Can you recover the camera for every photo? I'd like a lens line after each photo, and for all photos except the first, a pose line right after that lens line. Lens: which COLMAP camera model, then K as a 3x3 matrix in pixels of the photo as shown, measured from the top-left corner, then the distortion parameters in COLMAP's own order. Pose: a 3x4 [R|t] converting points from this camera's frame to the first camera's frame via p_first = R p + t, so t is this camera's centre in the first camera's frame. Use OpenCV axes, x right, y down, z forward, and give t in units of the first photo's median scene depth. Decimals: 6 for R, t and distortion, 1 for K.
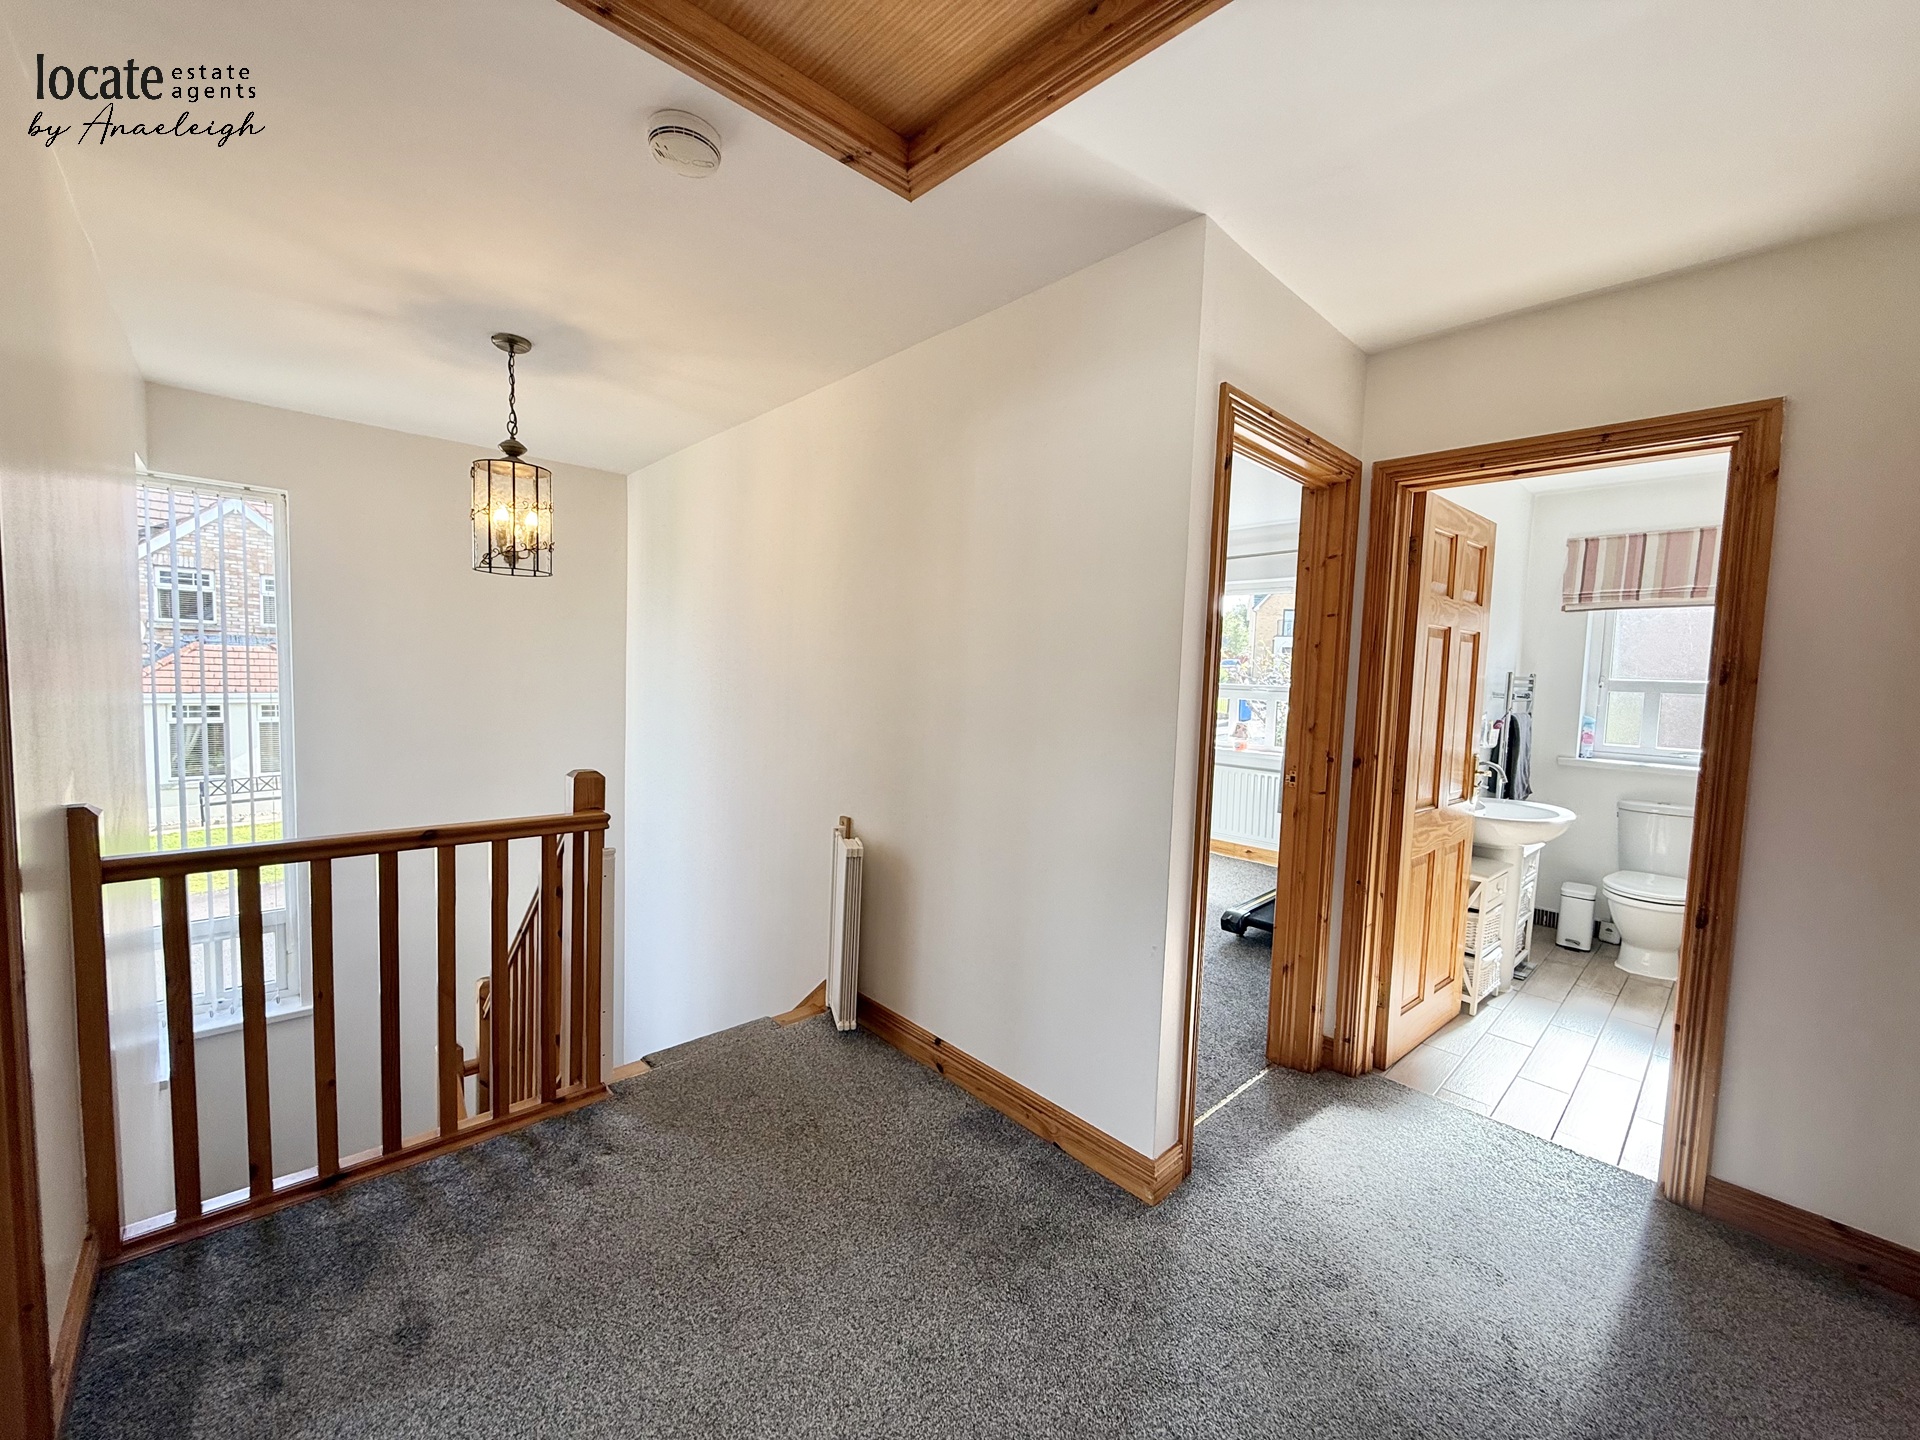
lens RADIAL K [[759.7, 0, 953.1], [0, 759.7, 723.2], [0, 0, 1]] dist [-0.002478, 0.000105]
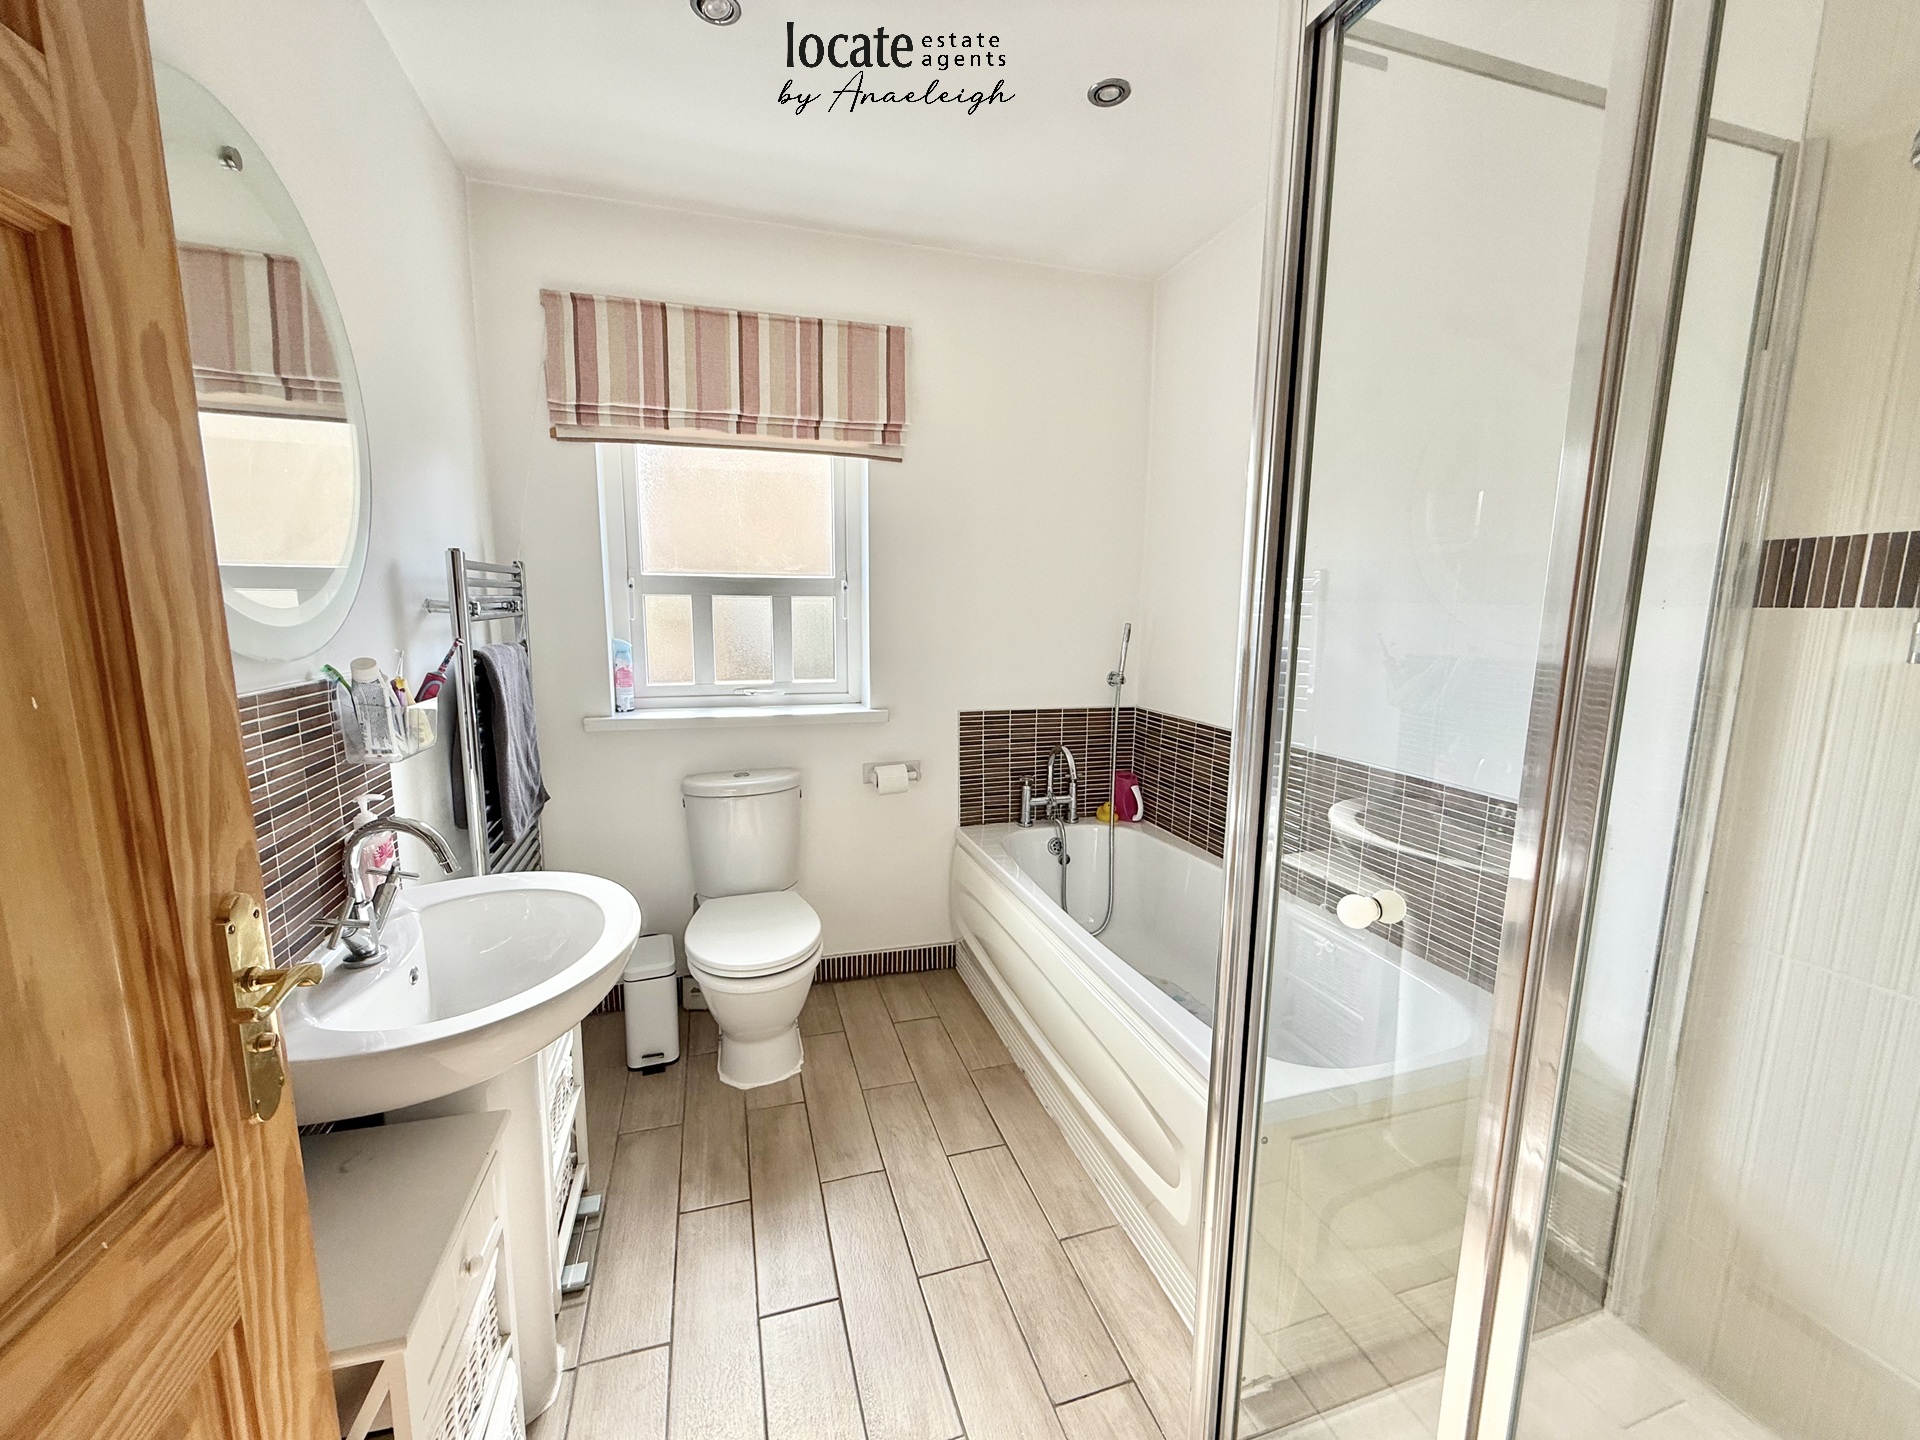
lens RADIAL K [[759.7, 0, 953.5], [0, 759.7, 722.2], [0, 0, 1]] dist [-0.002478, 0.000105]
pose [[0.432590, -0.163463, 0.886649, 0.458407], [0.066159, 0.986531, 0.149599, -0.017589], [-0.899160, -0.006056, 0.437578, 0.559243]]
